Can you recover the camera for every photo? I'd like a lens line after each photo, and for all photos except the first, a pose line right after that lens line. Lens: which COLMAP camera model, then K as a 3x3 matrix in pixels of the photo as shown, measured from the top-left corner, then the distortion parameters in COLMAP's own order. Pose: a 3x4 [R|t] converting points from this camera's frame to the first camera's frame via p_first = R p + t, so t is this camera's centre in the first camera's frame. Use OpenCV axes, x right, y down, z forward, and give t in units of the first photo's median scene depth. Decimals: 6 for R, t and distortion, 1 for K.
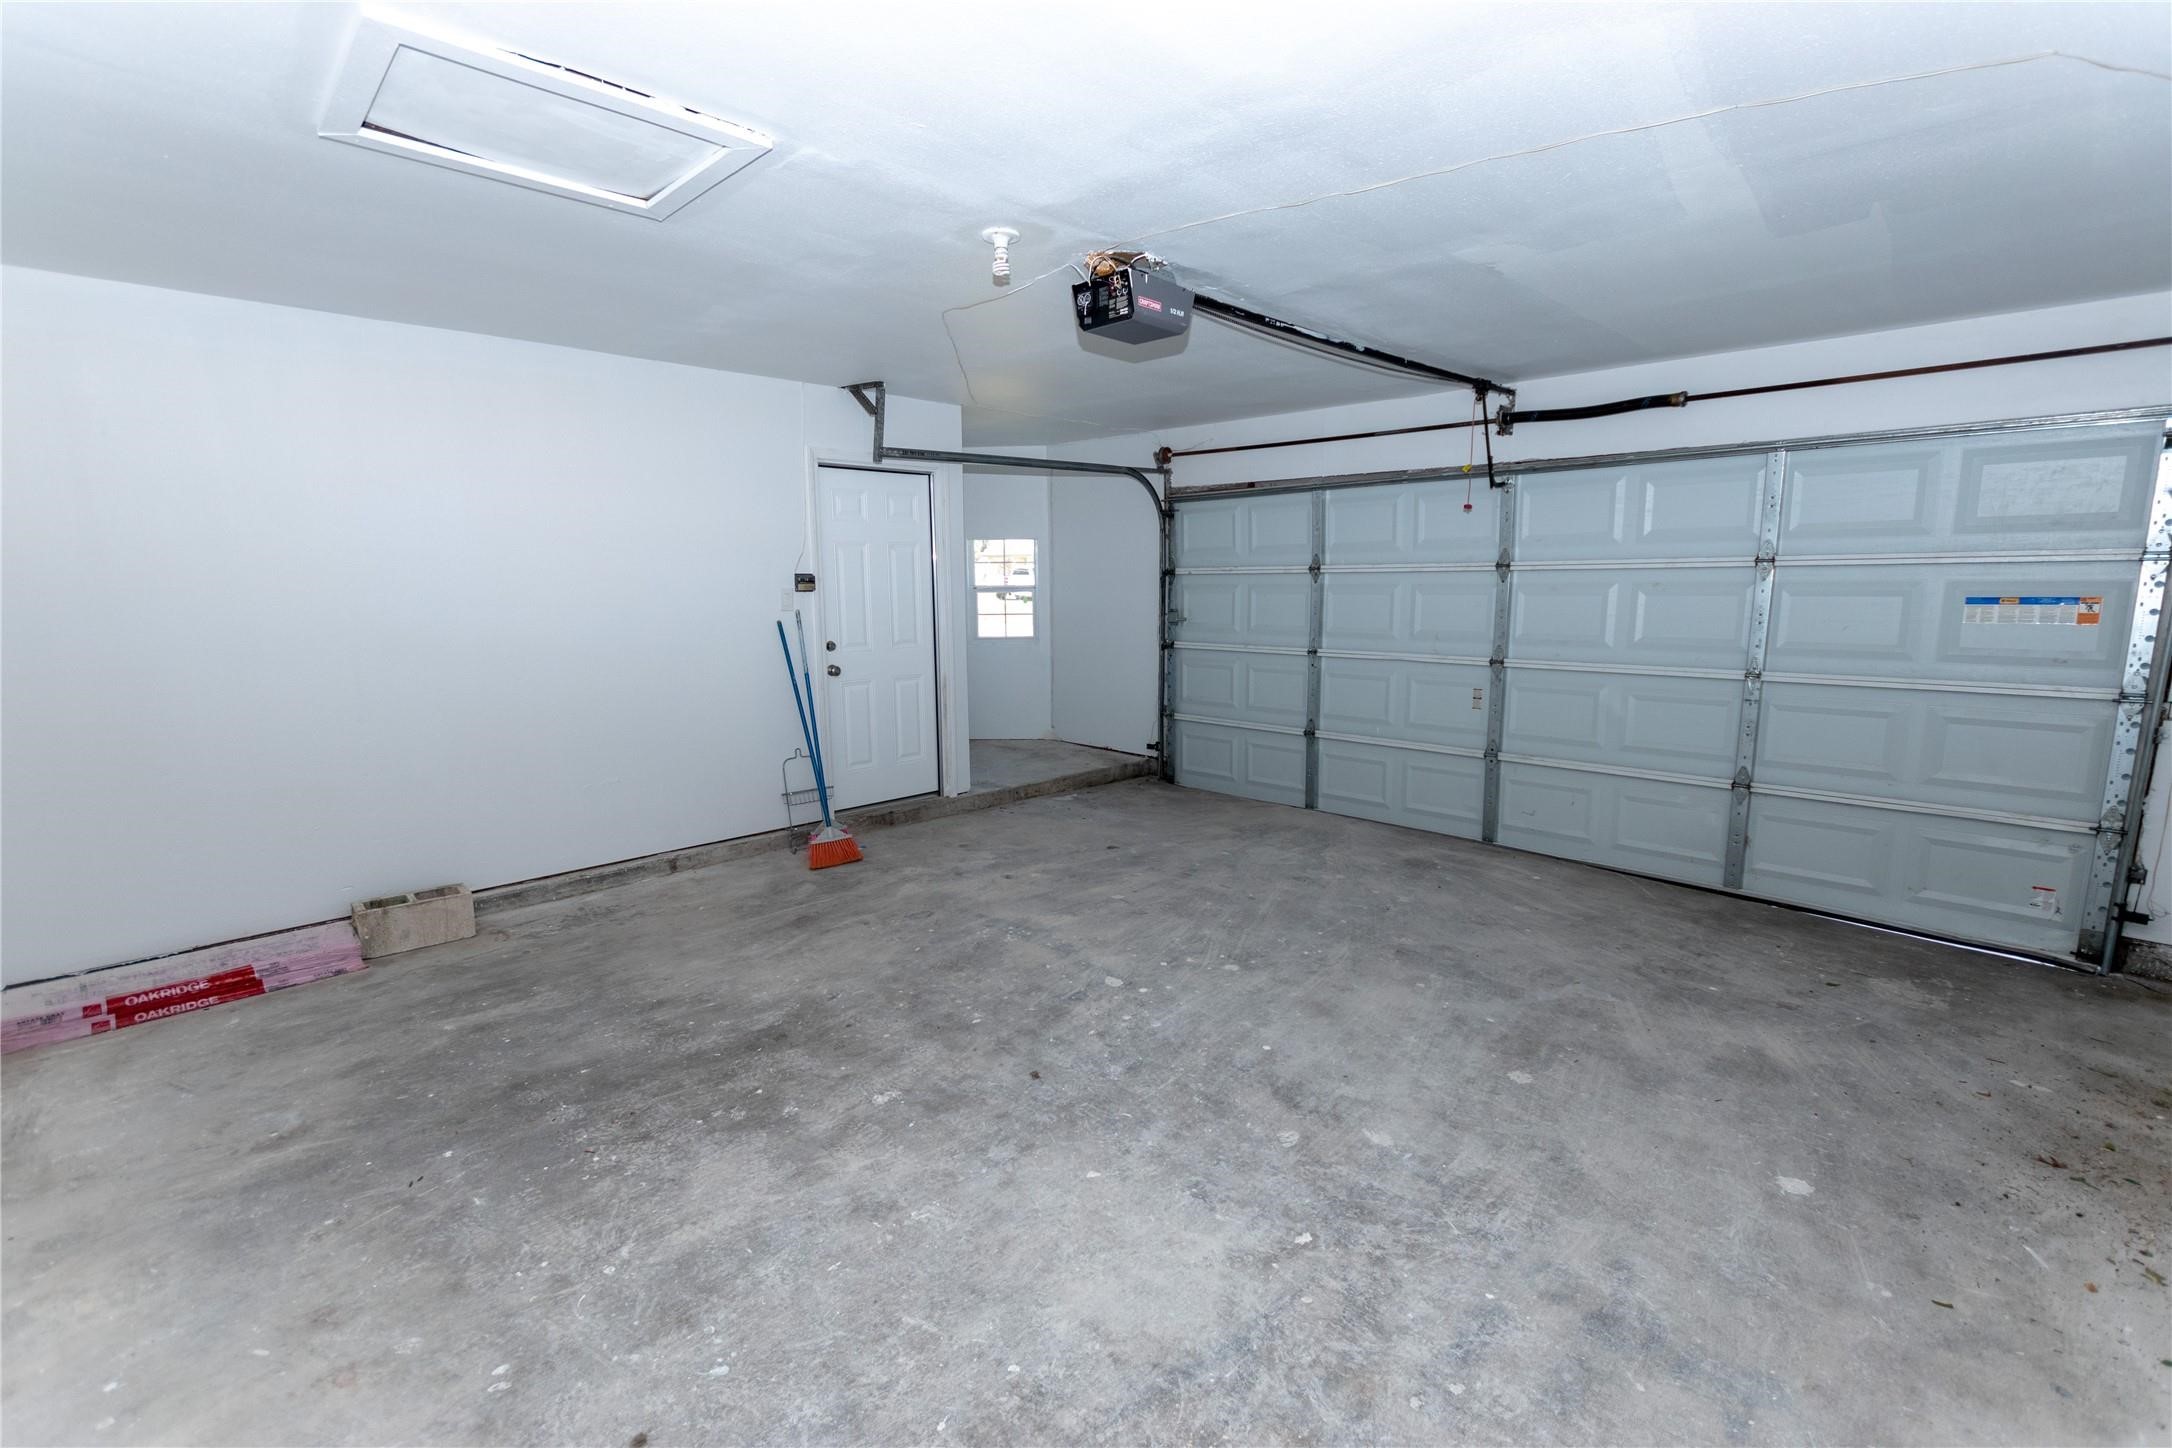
lens RADIAL K [[945.5, 0, 1085.6], [0, 945.5, 724.6], [0, 0, 1]] dist [0.007856, -0.000953]
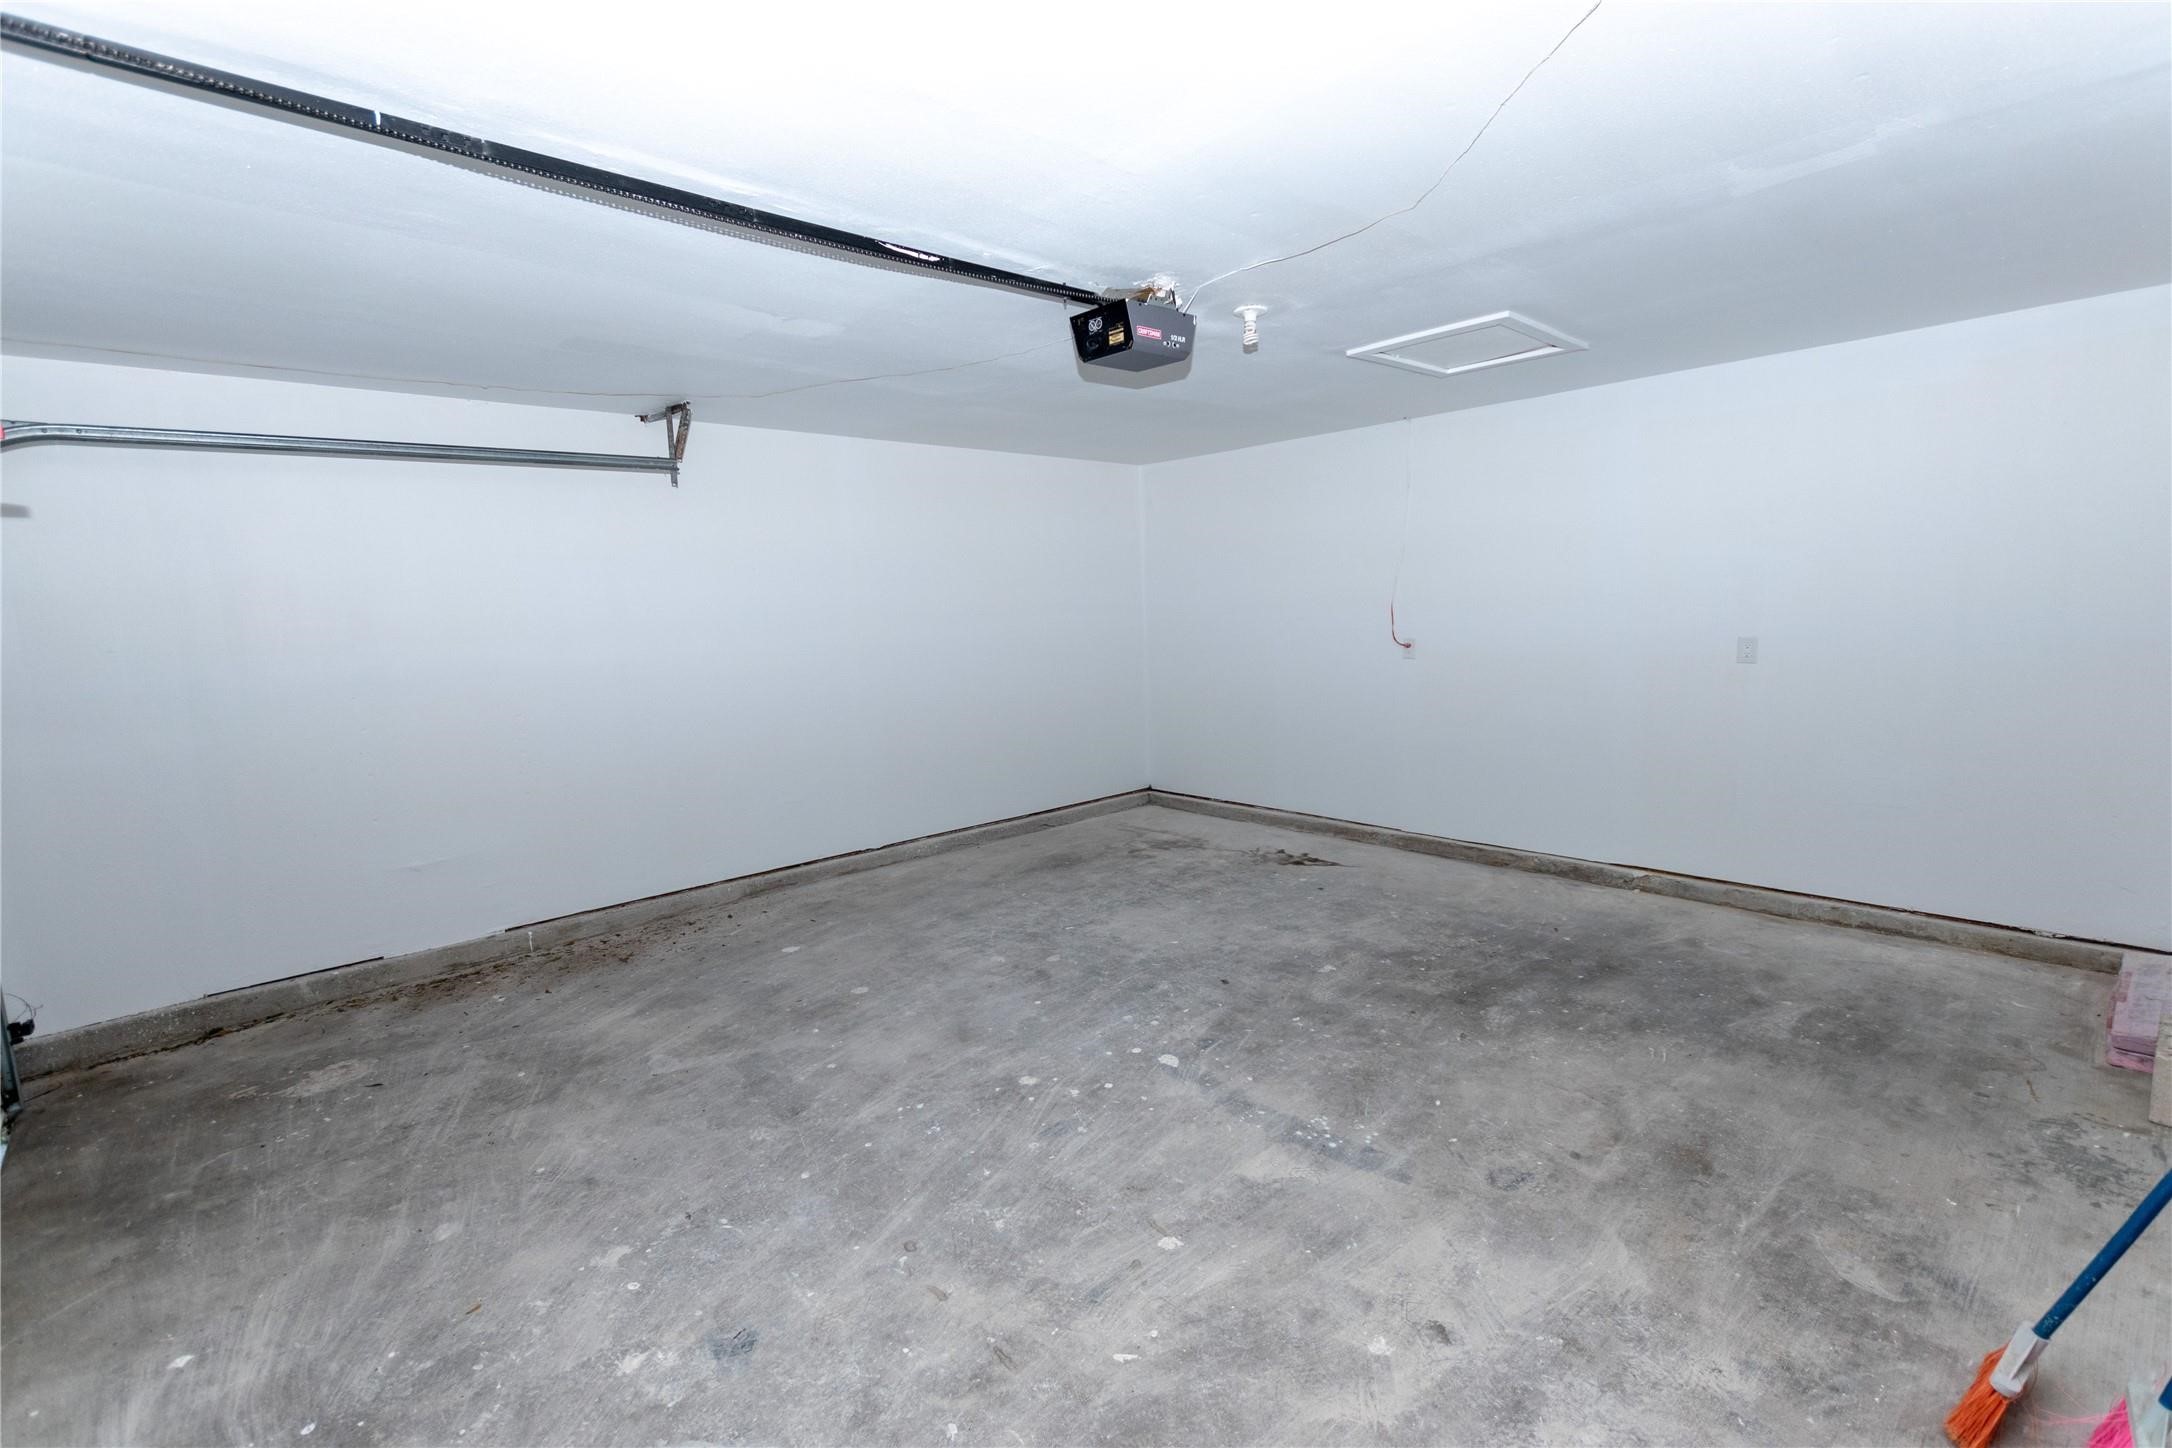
lens RADIAL K [[945.5, 0, 1085.8], [0, 945.5, 723.5], [0, 0, 1]] dist [0.007856, -0.000953]
pose [[-0.998807, 0.031443, 0.037358, 0.071255], [0.040756, 0.958204, 0.283167, -0.318606], [-0.026894, 0.284352, -0.958343, 1.953109]]
